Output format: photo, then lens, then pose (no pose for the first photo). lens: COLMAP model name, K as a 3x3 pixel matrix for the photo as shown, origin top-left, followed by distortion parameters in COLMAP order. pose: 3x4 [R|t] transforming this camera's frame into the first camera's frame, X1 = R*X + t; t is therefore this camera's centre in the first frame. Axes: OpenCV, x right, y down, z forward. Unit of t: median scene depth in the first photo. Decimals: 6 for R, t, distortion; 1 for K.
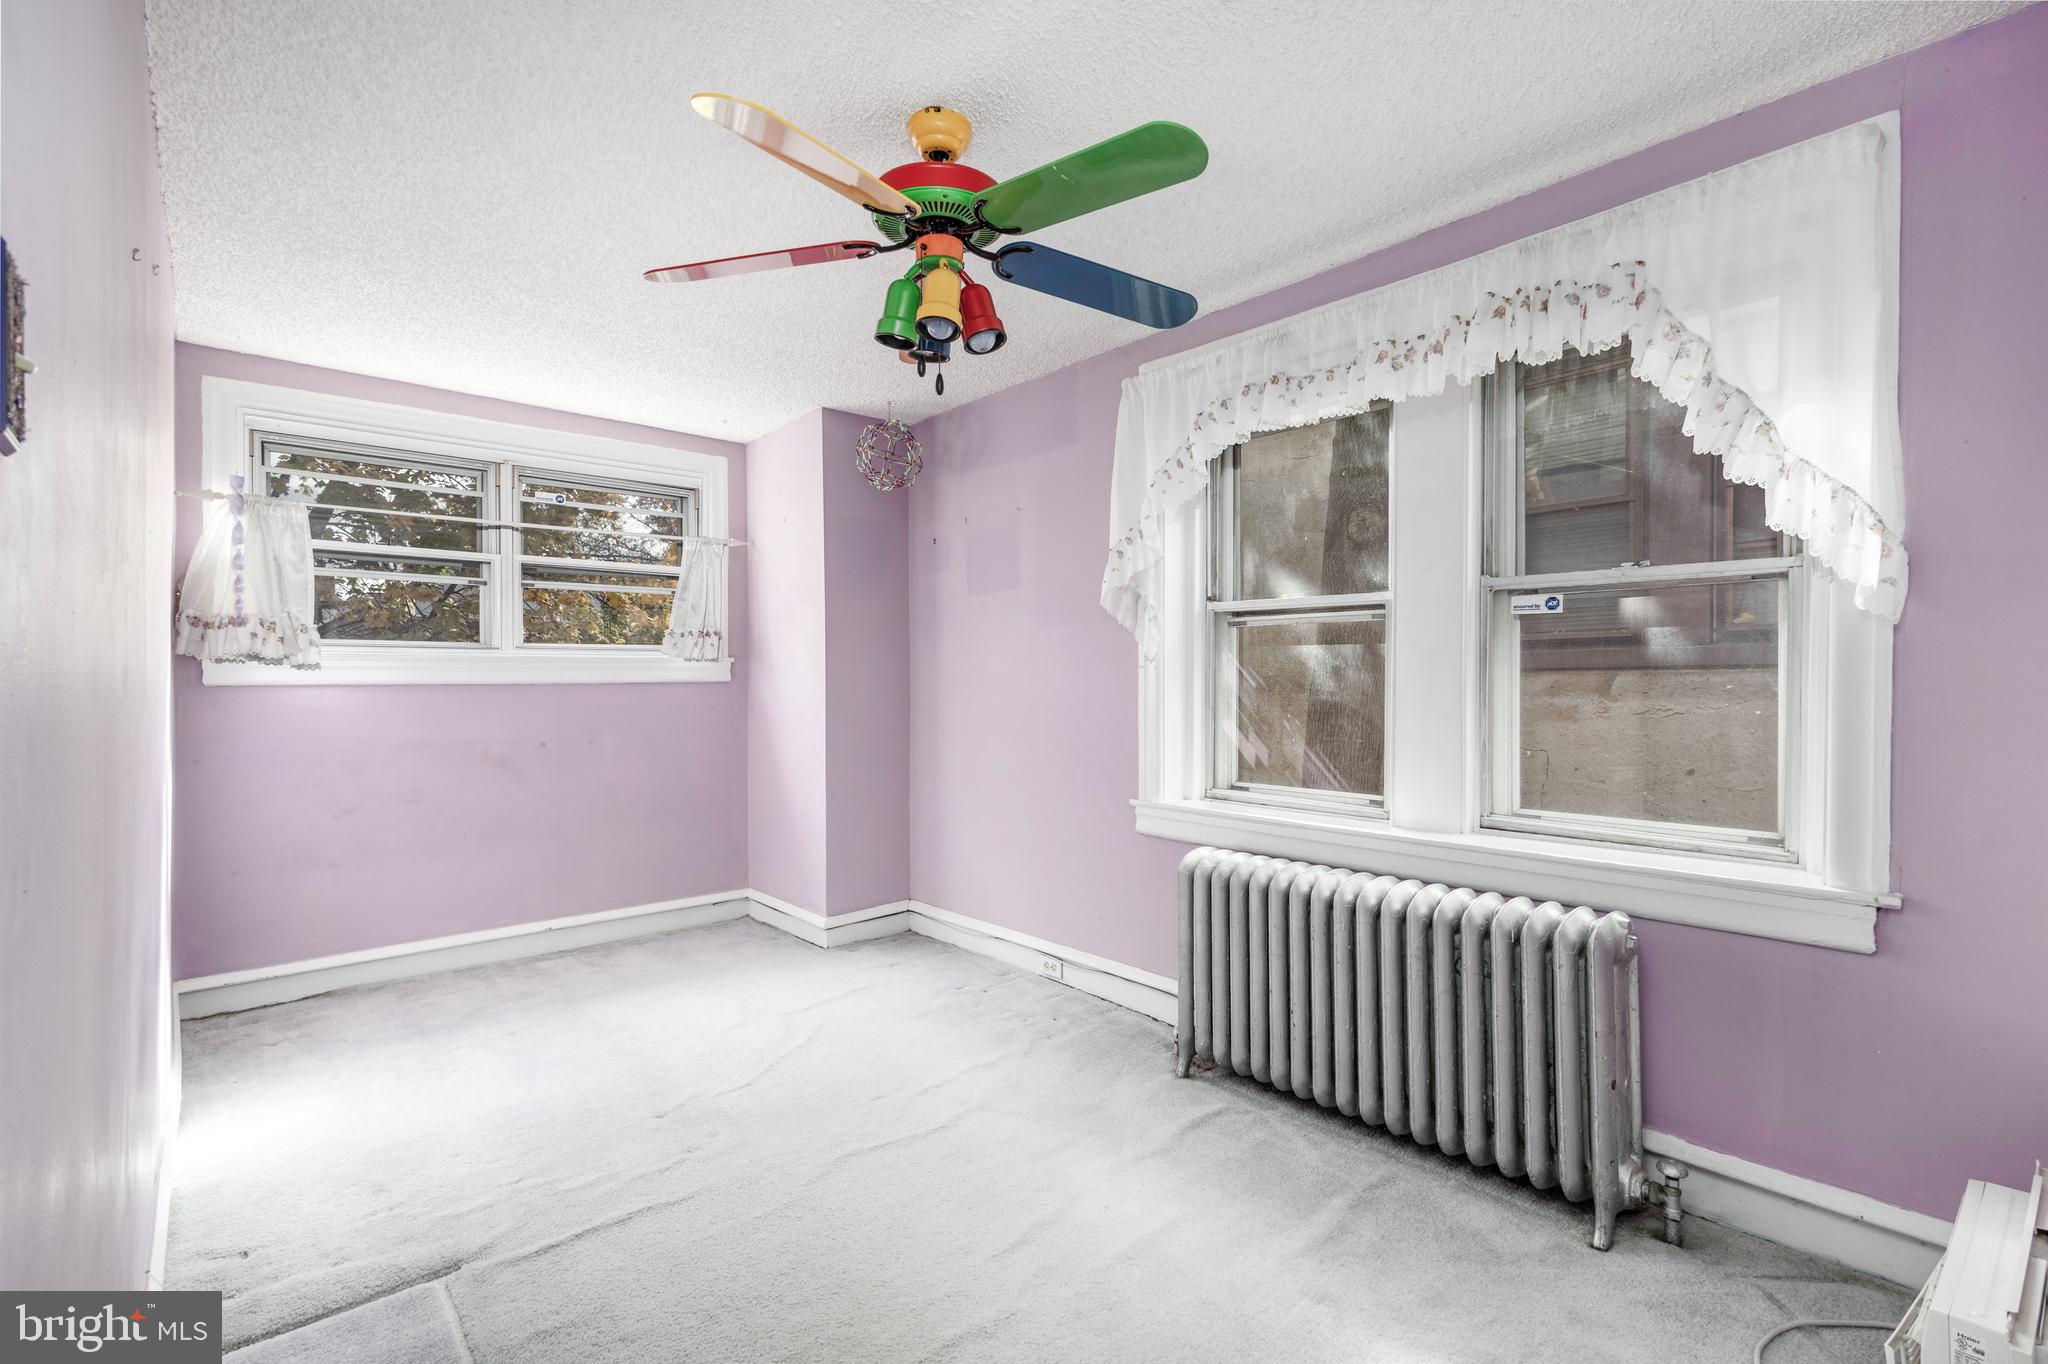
lens RADIAL K [[916.6, 0, 1019.1], [0, 916.6, 673.4], [0, 0, 1]] dist [0.021007, 0.000430]
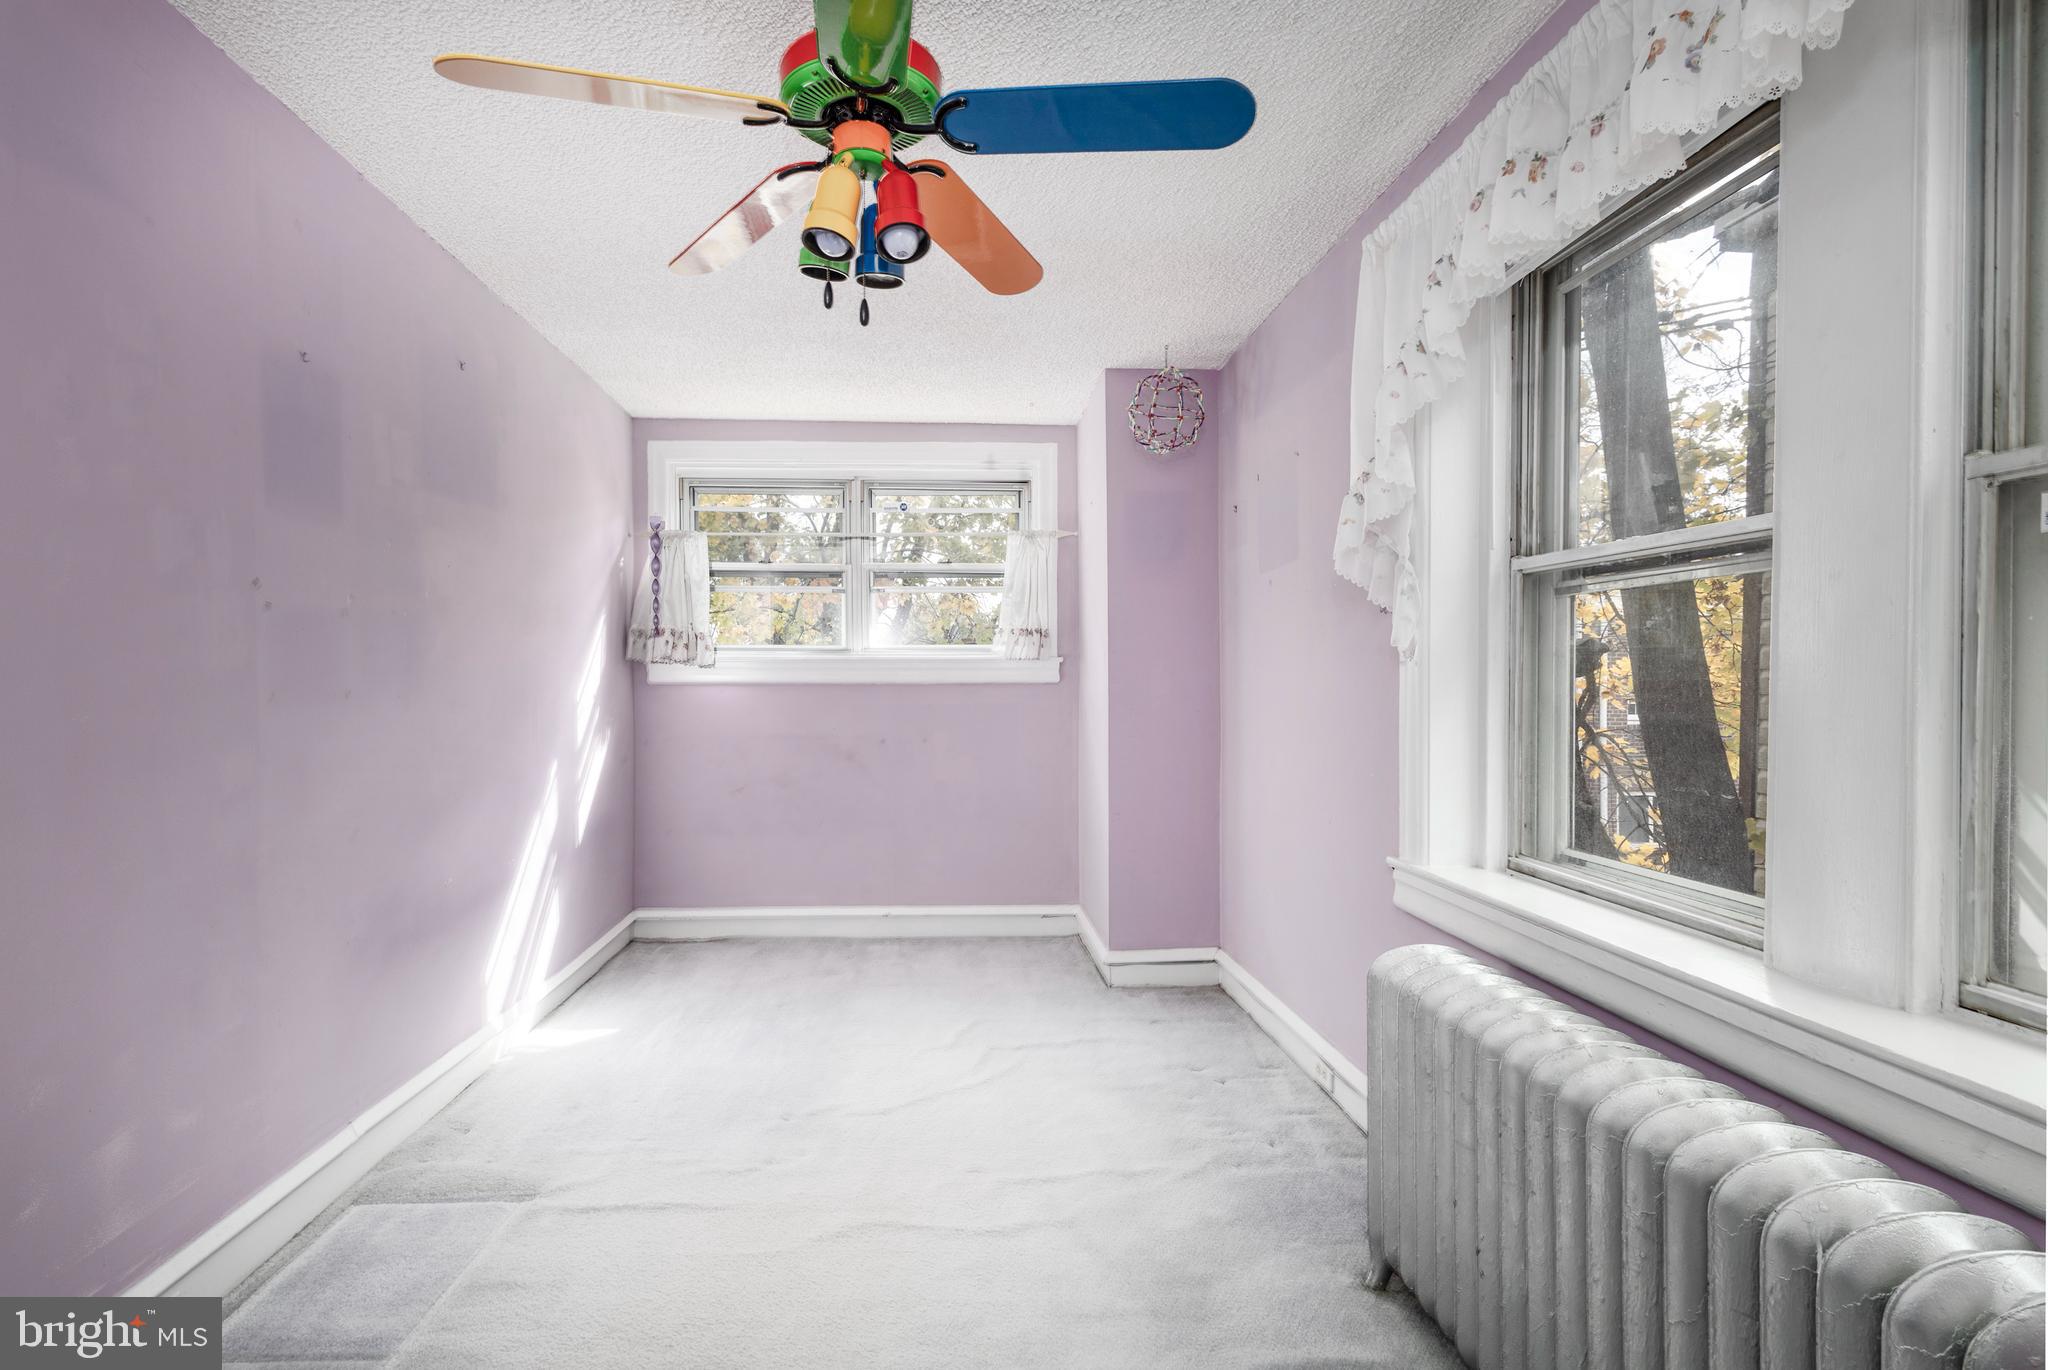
lens RADIAL K [[968.7, 0, 985.6], [0, 968.7, 690.4], [0, 0, 1]] dist [0.020388, 0.001063]
pose [[0.785559, 0.009418, -0.618716, 0.323763], [0.000643, 0.999871, 0.016037, 0.001591], [0.618787, -0.012996, 0.785451, 0.240967]]
